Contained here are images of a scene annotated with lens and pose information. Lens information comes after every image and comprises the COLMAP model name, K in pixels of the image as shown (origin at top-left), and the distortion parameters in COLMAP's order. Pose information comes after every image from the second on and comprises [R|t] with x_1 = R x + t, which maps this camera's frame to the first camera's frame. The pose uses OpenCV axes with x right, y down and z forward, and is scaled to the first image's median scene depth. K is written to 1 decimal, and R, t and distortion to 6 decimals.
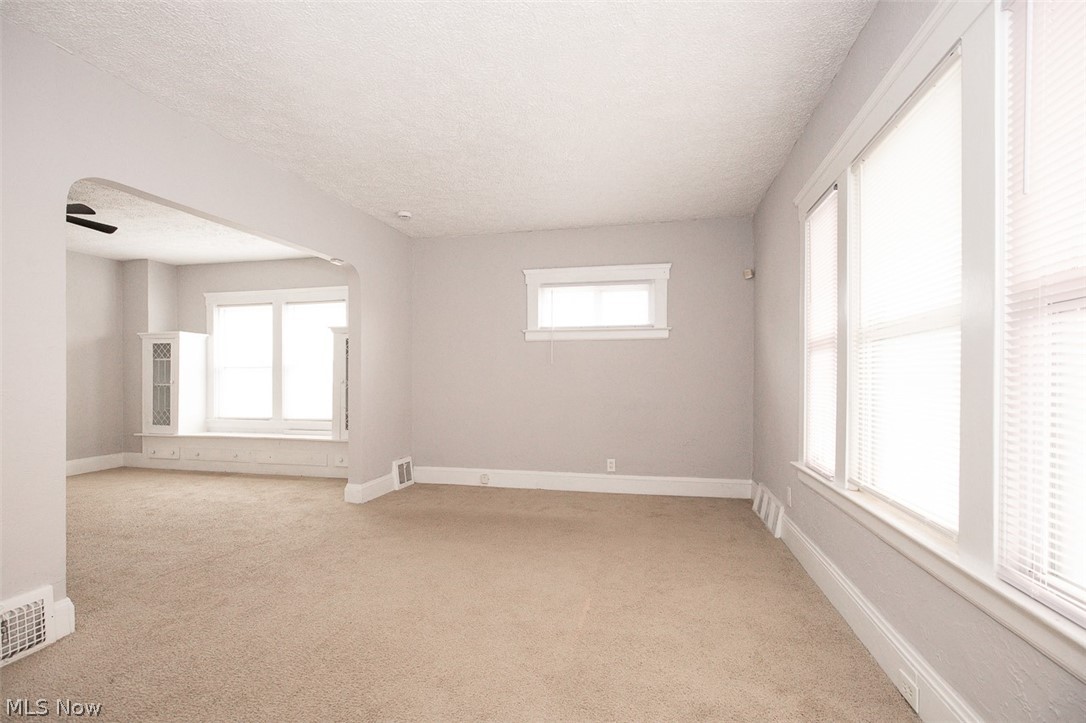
lens RADIAL K [[507.1, 0, 533.0], [0, 507.1, 386.0], [0, 0, 1]] dist [-0.003698, -0.000198]
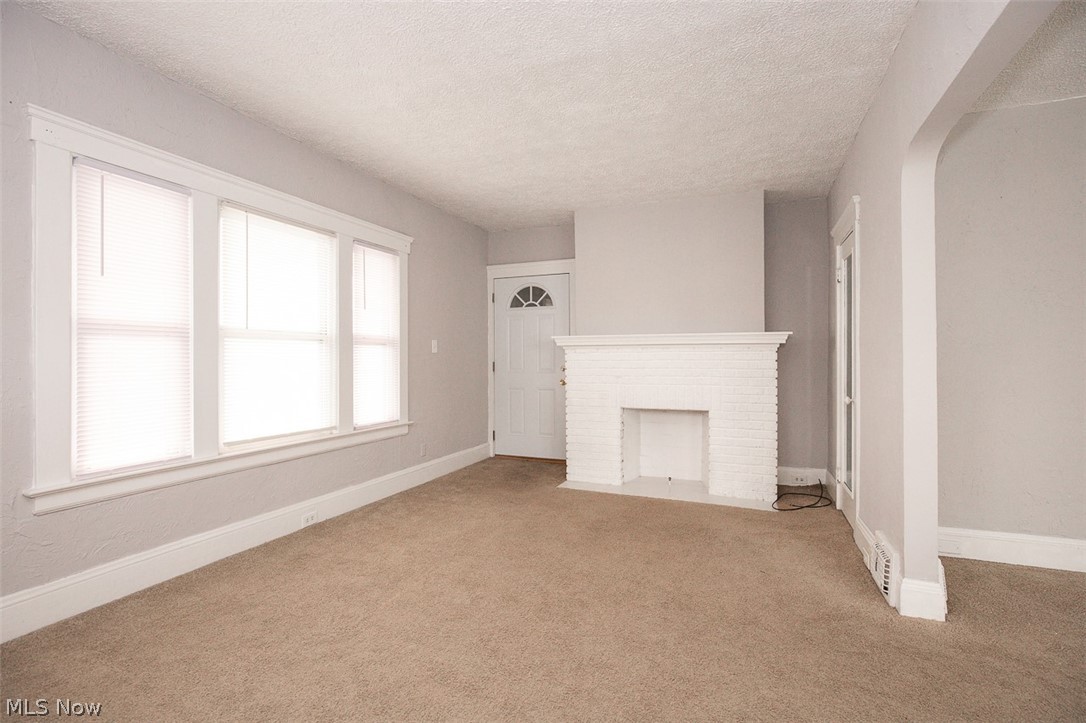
lens RADIAL K [[502.6, 0, 545.2], [0, 502.6, 356.1], [0, 0, 1]] dist [-0.003797, -0.000046]
pose [[-0.990312, 0.003882, 0.138806, -0.131025], [0.004204, 0.999989, 0.002027, -0.015561], [-0.138796, 0.002591, -0.990318, 0.817119]]
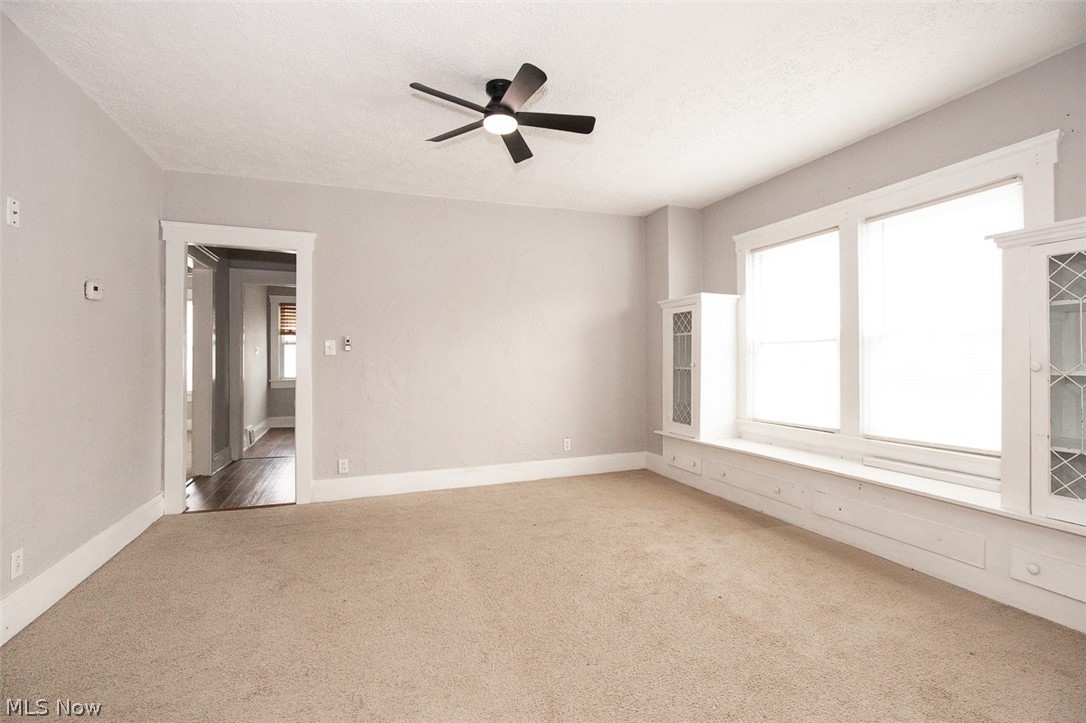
lens RADIAL K [[502.6, 0, 545.2], [0, 502.6, 356.1], [0, 0, 1]] dist [-0.003797, -0.000046]
pose [[0.570633, -0.009248, -0.821153, -0.259859], [-0.003801, 0.999896, -0.013902, -0.010207], [0.821197, 0.011055, 0.570538, 0.441374]]
